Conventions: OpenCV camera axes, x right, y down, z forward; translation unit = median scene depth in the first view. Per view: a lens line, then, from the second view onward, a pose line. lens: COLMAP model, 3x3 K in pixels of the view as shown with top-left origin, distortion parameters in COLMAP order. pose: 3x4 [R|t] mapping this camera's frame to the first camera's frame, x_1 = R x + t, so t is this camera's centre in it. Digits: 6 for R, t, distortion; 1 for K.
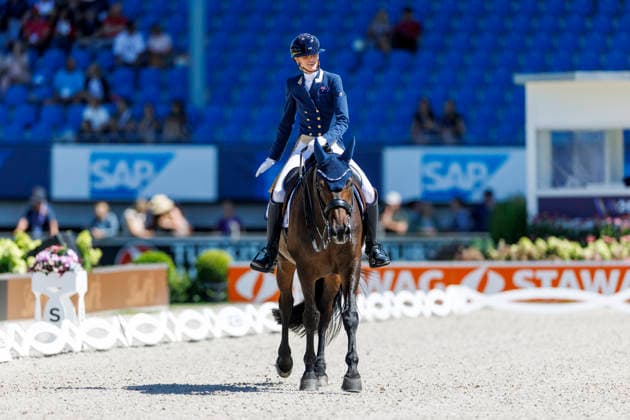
lens RADIAL K [[4660.3, 0, 315.5], [0, 4660.3, 209.9], [0, 0, 1]] dist [0.678940, -45.601595]
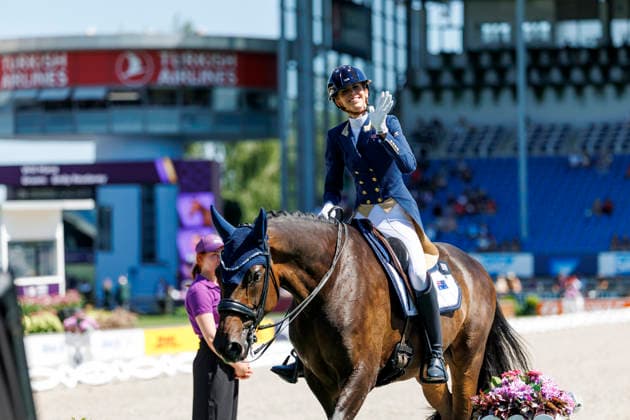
lens RADIAL K [[3536.3, 0, 314.9], [0, 3536.3, 209.7], [0, 0, 1]] dist [0.122251, -2.243302]
pose [[0.998835, -0.013301, 0.046383, -0.225369], [0.014434, 0.999603, -0.024178, 0.006712], [-0.046043, 0.024819, 0.998631, -0.890887]]
